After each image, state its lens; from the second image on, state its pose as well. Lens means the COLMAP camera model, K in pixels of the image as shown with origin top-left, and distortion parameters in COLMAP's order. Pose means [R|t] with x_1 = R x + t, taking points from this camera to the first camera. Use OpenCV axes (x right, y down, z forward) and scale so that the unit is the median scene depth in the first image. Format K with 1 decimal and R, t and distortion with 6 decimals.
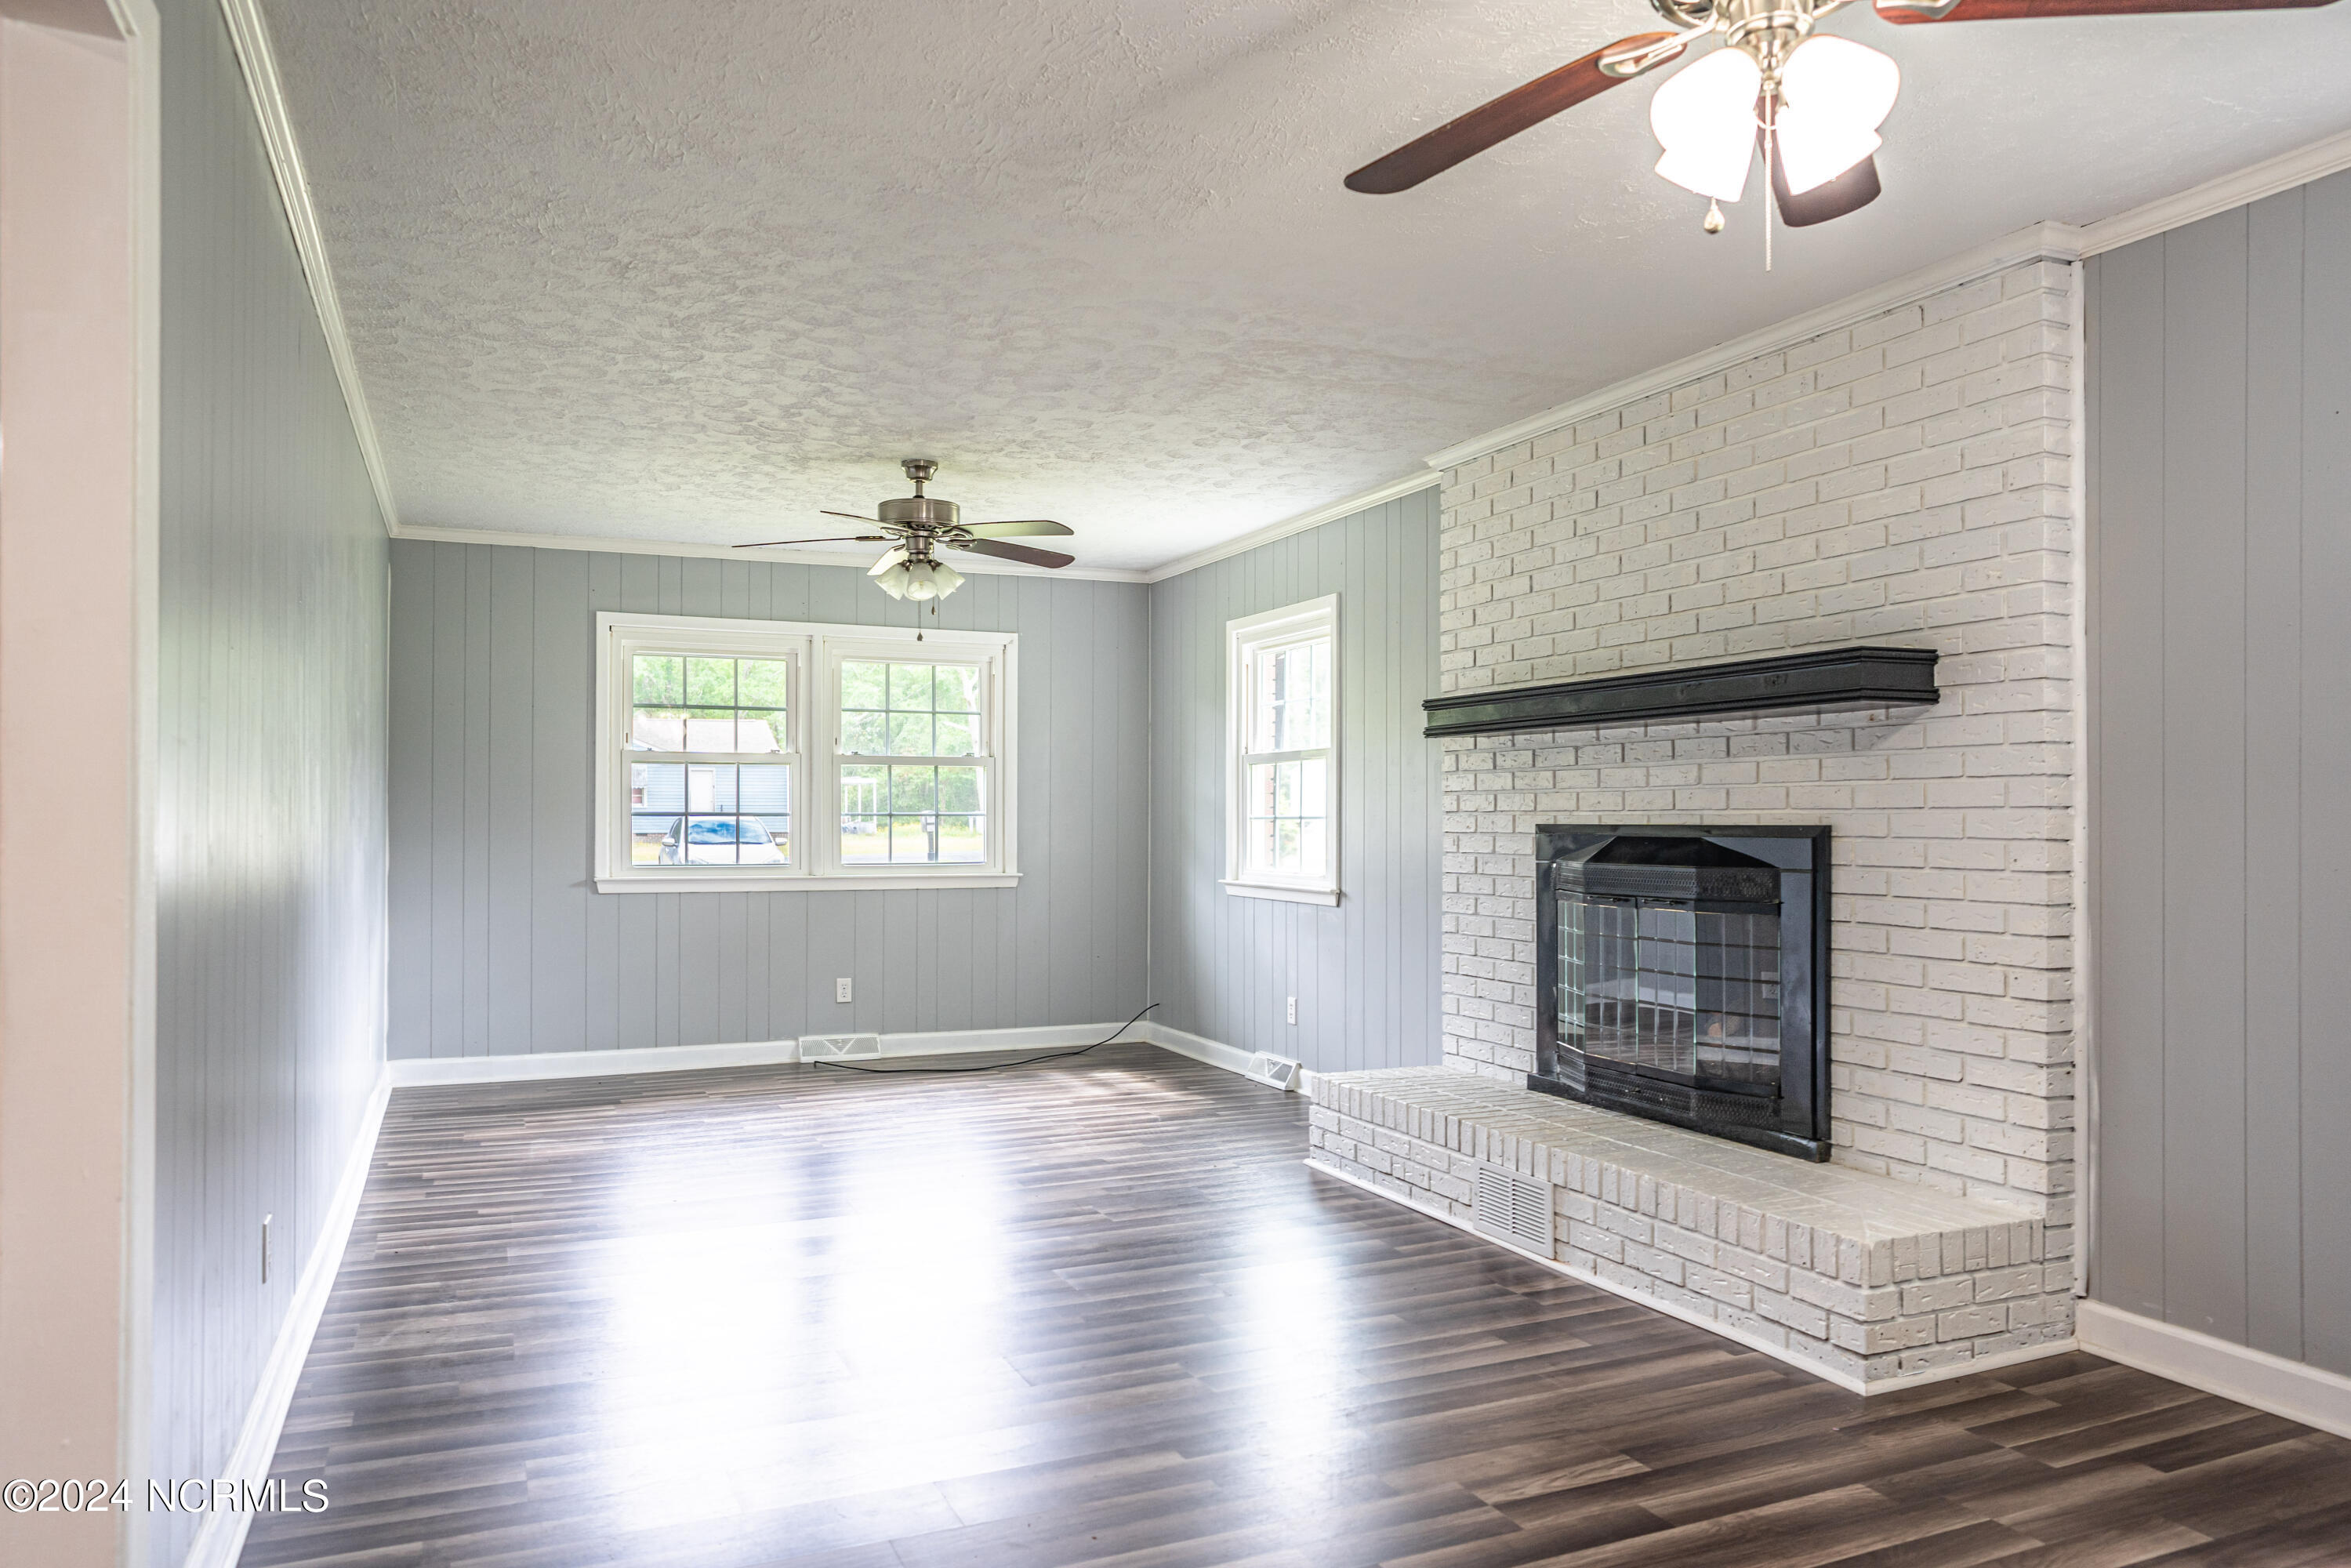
lens RADIAL K [[1551.4, 0, 1174.8], [0, 1551.4, 800.2], [0, 0, 1]] dist [-0.043794, 0.056598]
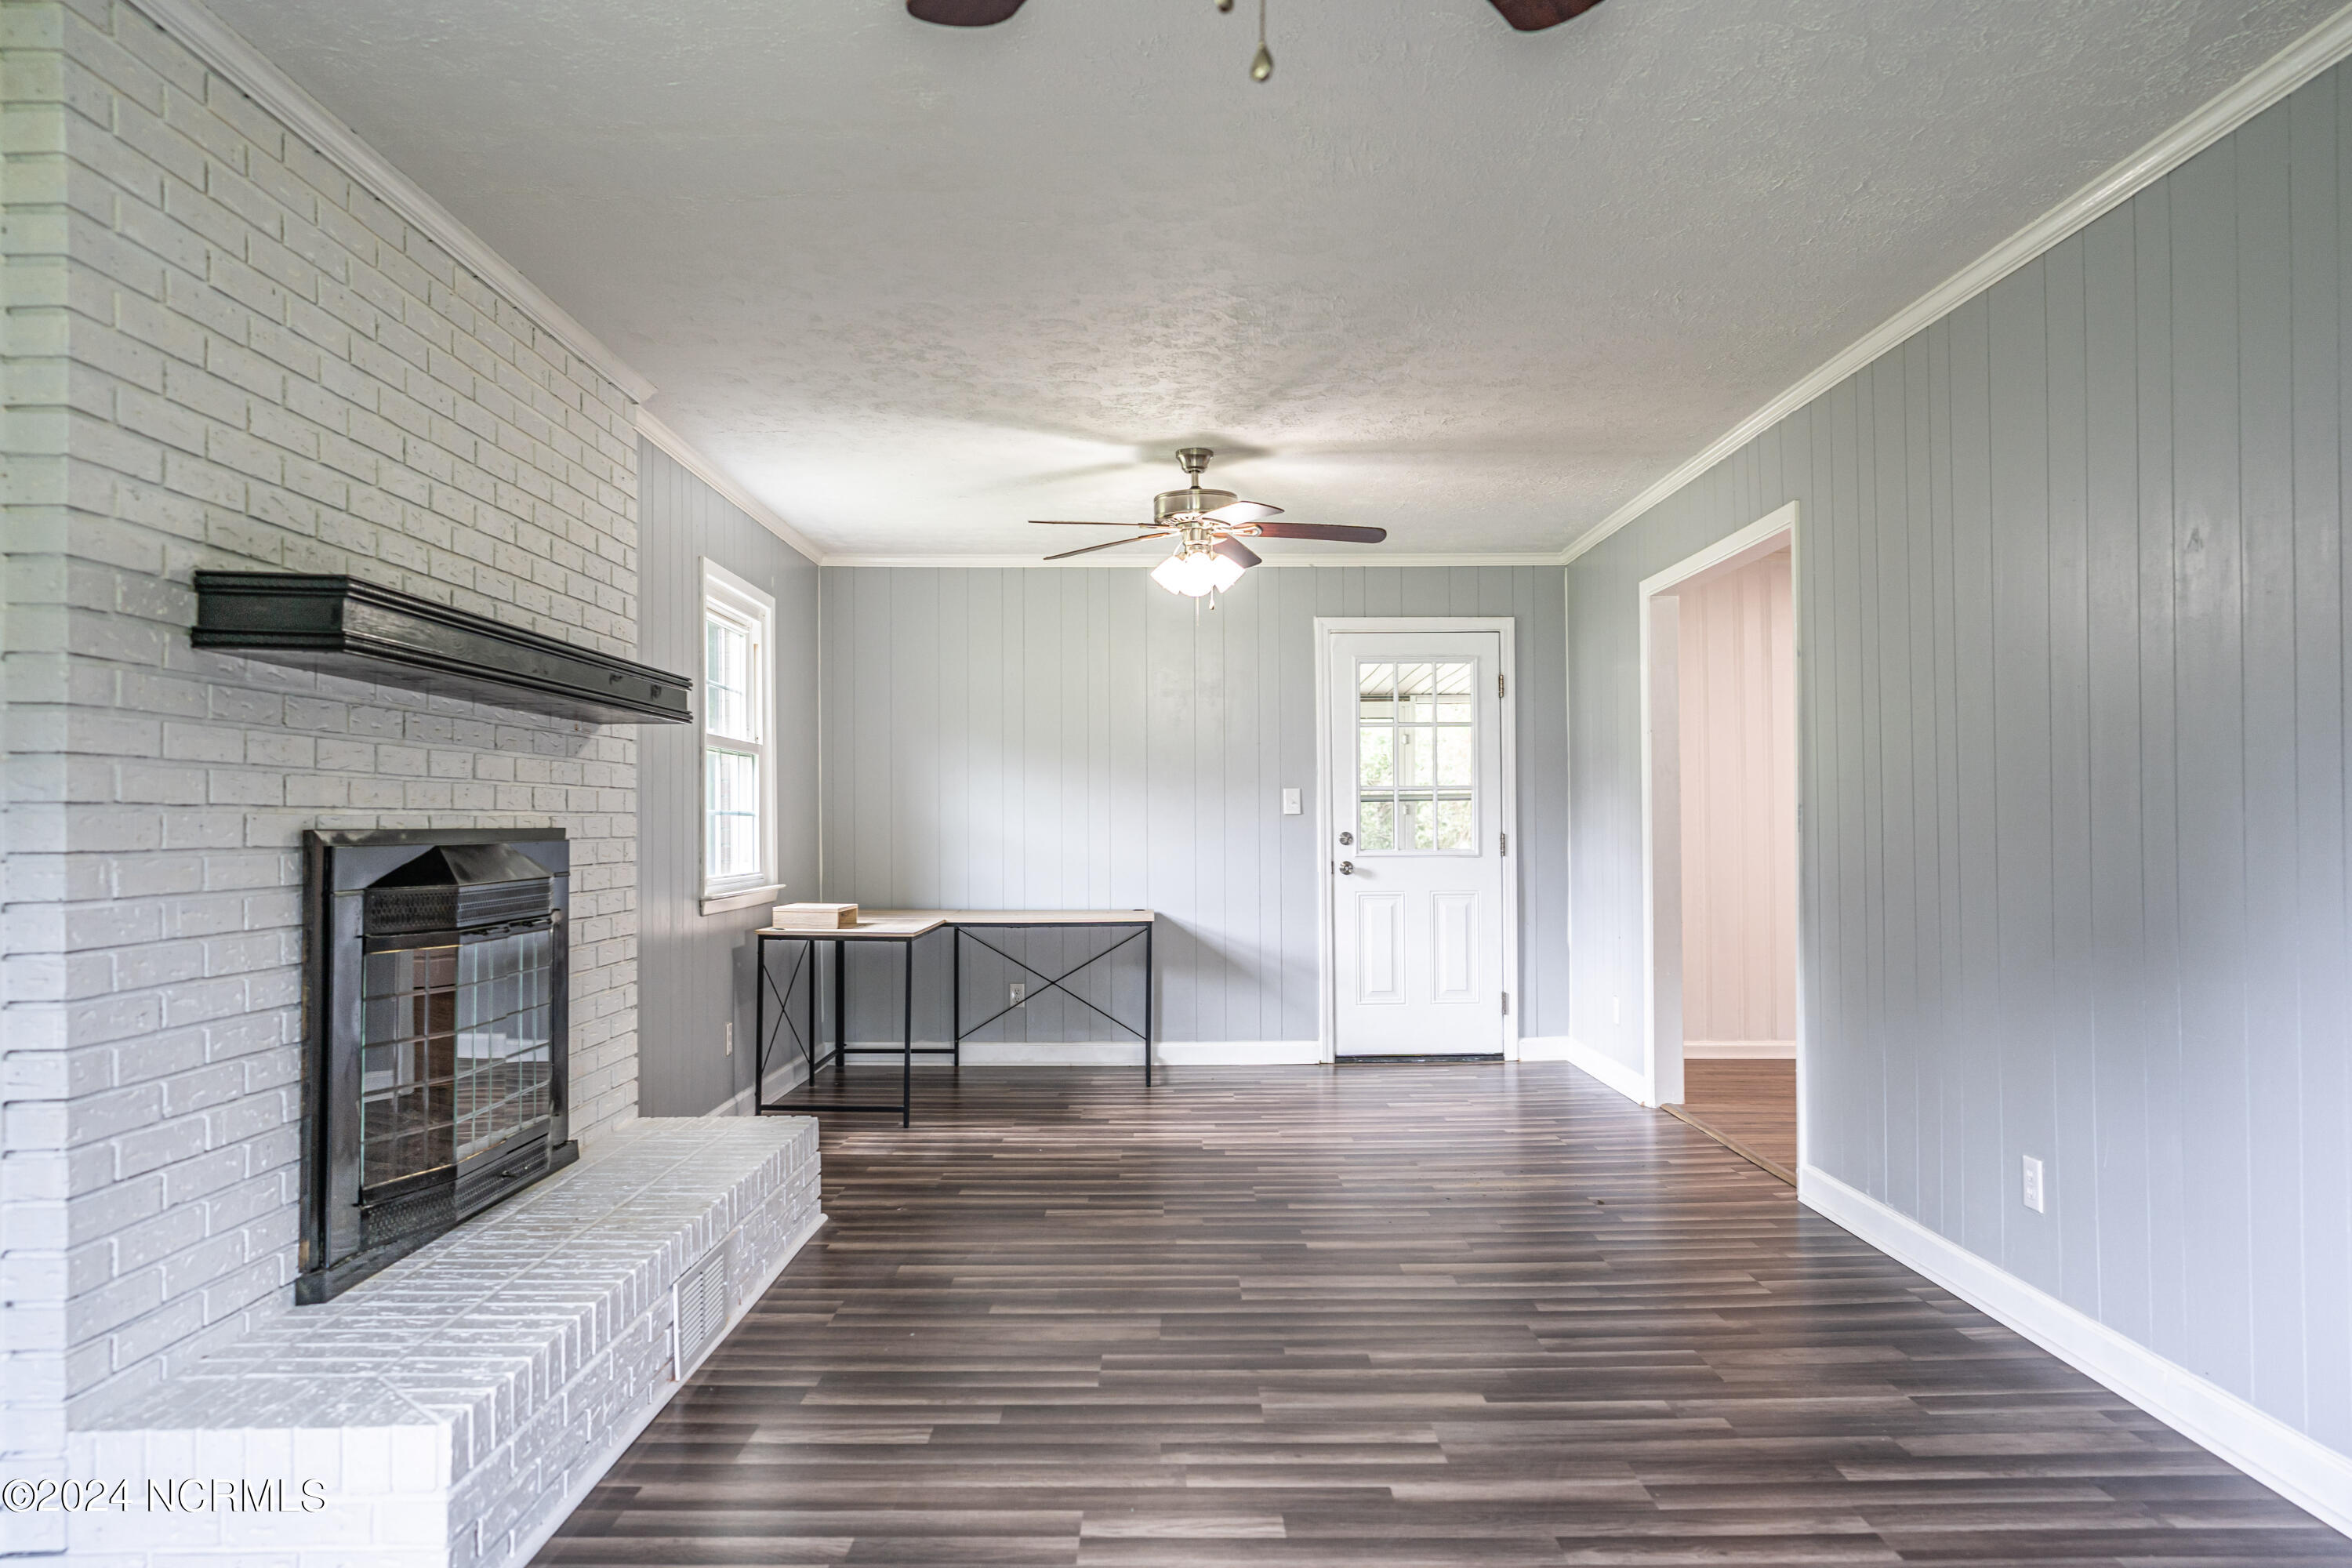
lens RADIAL K [[1552.0, 0, 1175.3], [0, 1552.0, 800.2], [0, 0, 1]] dist [-0.043794, 0.056598]
pose [[-0.913744, 0.009791, 0.406173, -0.346946], [-0.001337, 0.999632, -0.027105, 0.024118], [-0.406289, -0.025310, -0.913394, 1.710489]]
